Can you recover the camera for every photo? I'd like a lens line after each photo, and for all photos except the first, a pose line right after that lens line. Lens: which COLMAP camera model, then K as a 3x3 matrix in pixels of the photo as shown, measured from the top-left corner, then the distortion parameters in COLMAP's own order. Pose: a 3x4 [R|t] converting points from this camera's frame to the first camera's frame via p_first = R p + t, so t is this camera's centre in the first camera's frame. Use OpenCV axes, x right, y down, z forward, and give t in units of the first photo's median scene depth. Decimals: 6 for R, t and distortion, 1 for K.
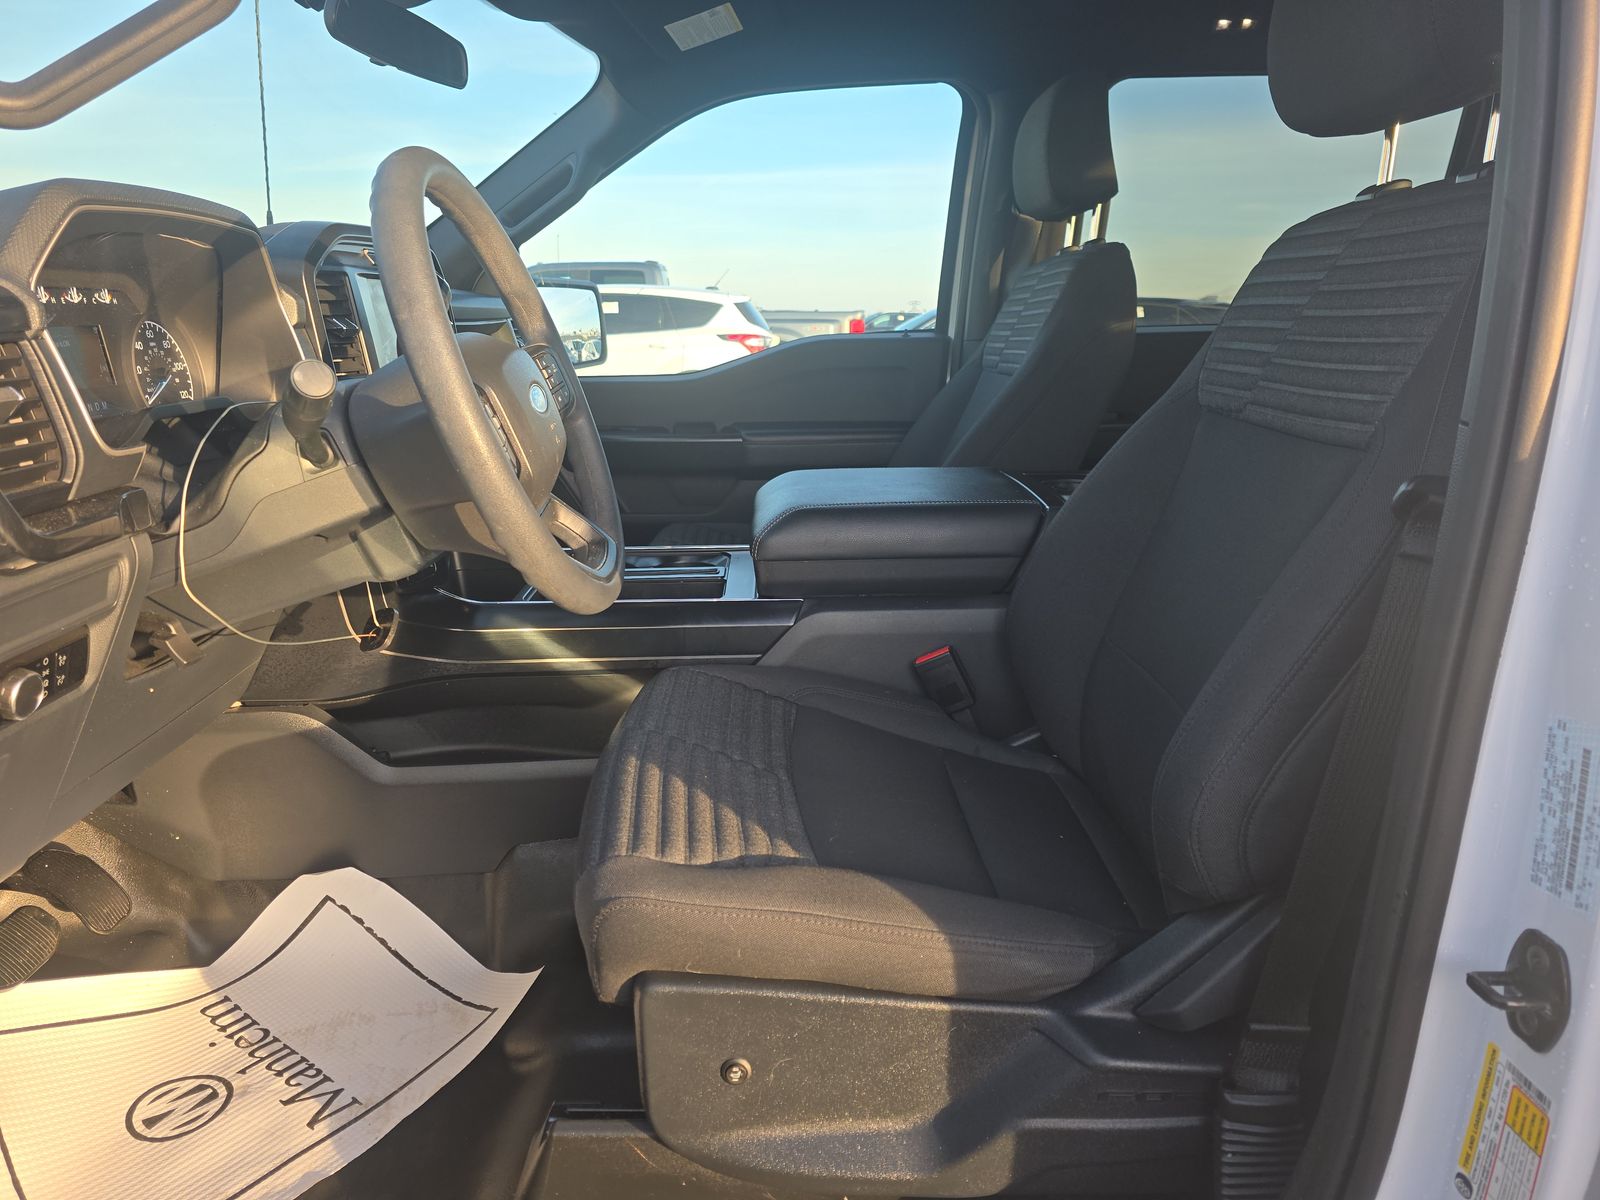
lens RADIAL K [[1075.6, 0, 792.4], [0, 1075.6, 608.6], [0, 0, 1]] dist [0.044003, -0.013588]
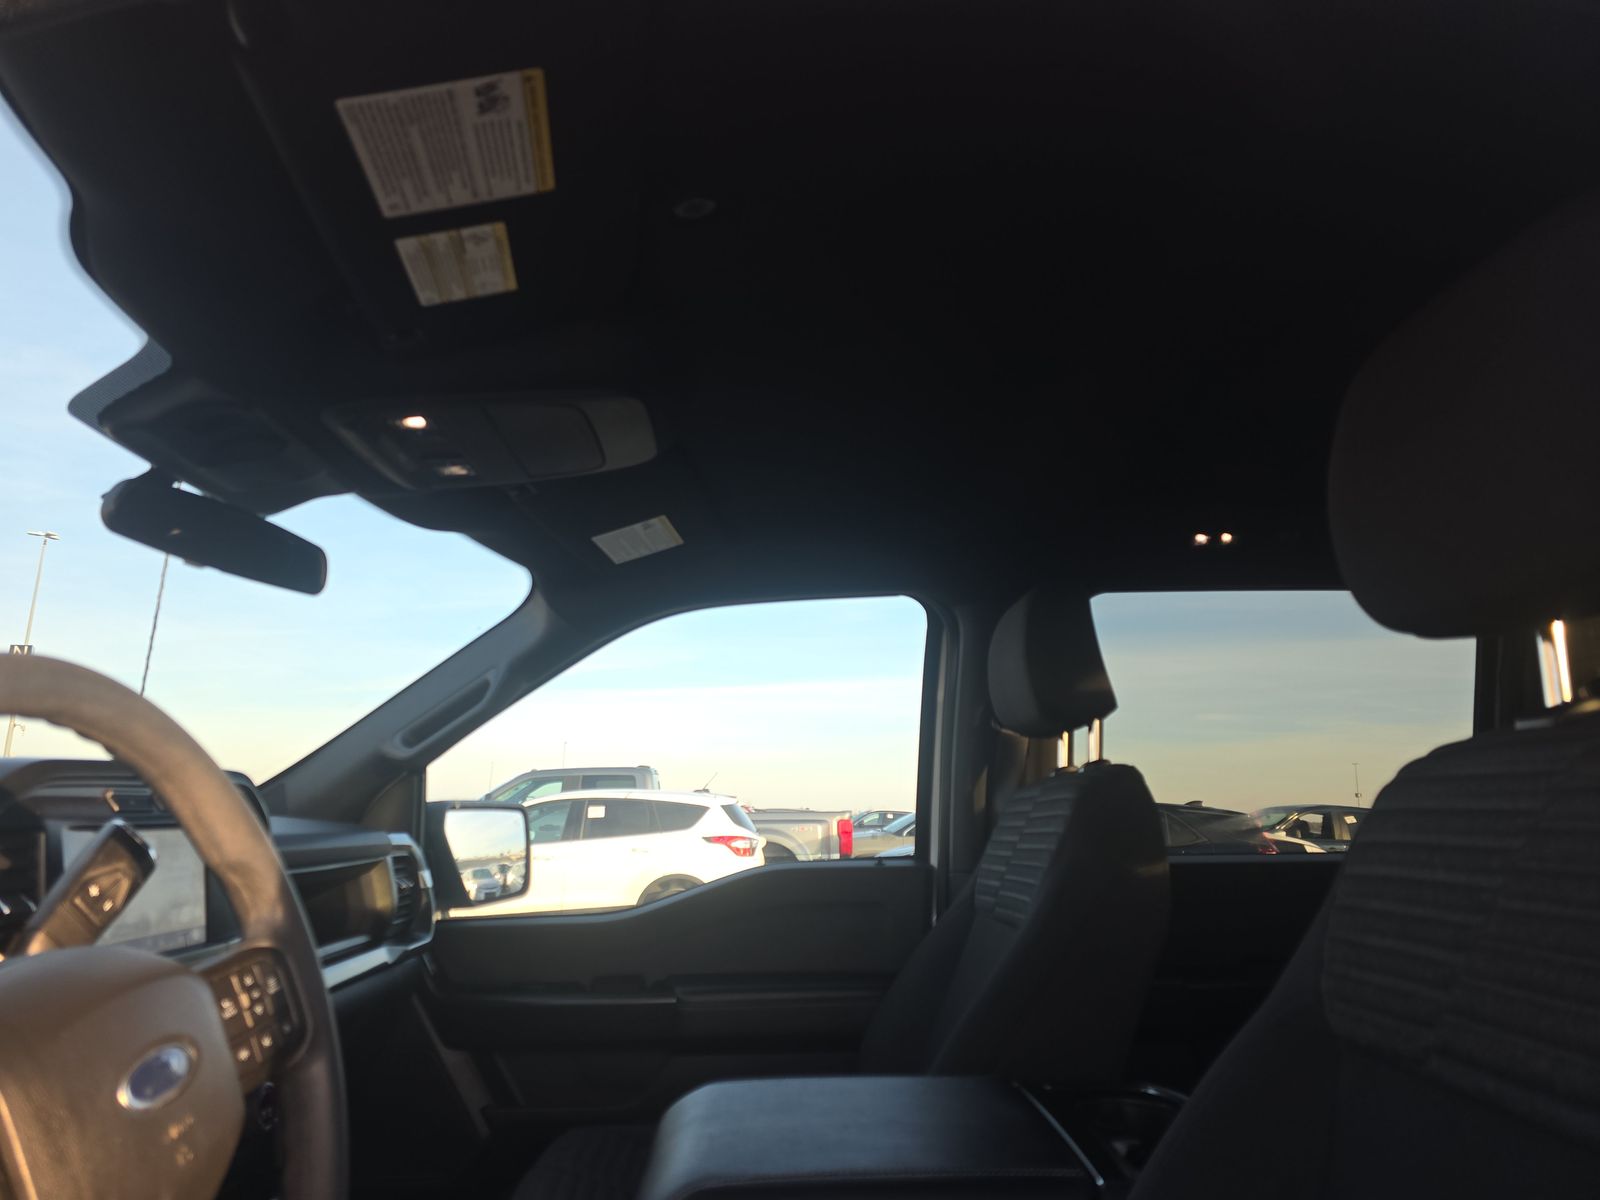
lens RADIAL K [[1075.6, 0, 797.8], [0, 1075.6, 597.3], [0, 0, 1]] dist [0.044003, -0.013588]
pose [[0.999880, -0.002943, 0.015180, 0.039405], [0.009434, 0.893946, -0.448076, -0.085318], [-0.012251, 0.448166, 0.893867, 0.212716]]
